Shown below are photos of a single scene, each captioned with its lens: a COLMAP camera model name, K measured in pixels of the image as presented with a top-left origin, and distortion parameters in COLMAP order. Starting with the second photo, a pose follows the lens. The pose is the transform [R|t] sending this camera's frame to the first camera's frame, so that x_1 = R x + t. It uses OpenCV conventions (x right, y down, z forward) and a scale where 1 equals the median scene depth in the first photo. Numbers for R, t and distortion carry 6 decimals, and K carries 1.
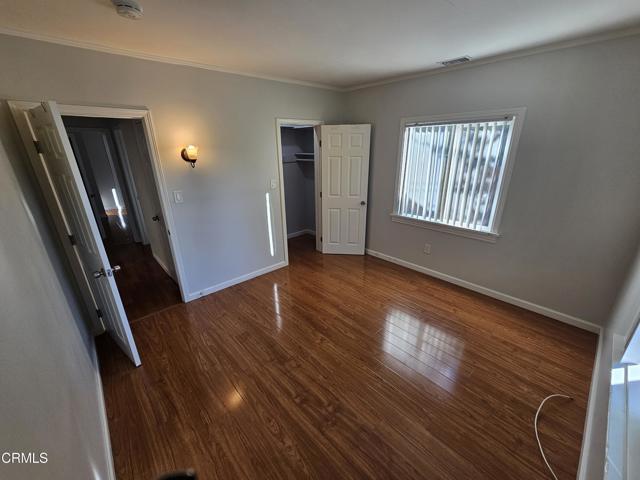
lens RADIAL K [[261.0, 0, 317.5], [0, 261.0, 240.6], [0, 0, 1]] dist [-0.002311, -0.000094]
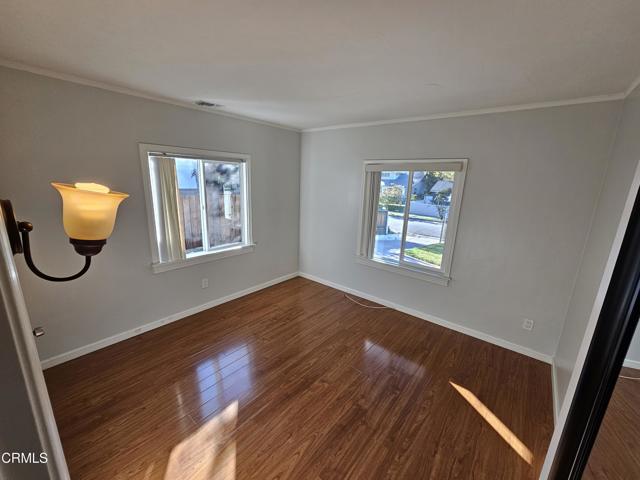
lens RADIAL K [[261.0, 0, 321.9], [0, 261.0, 240.4], [0, 0, 1]] dist [-0.002311, -0.000094]
pose [[-0.142936, -0.220362, 0.964889, -0.797002], [0.310246, 0.915788, 0.255107, -0.337434], [-0.939849, 0.335817, -0.062532, 0.910679]]
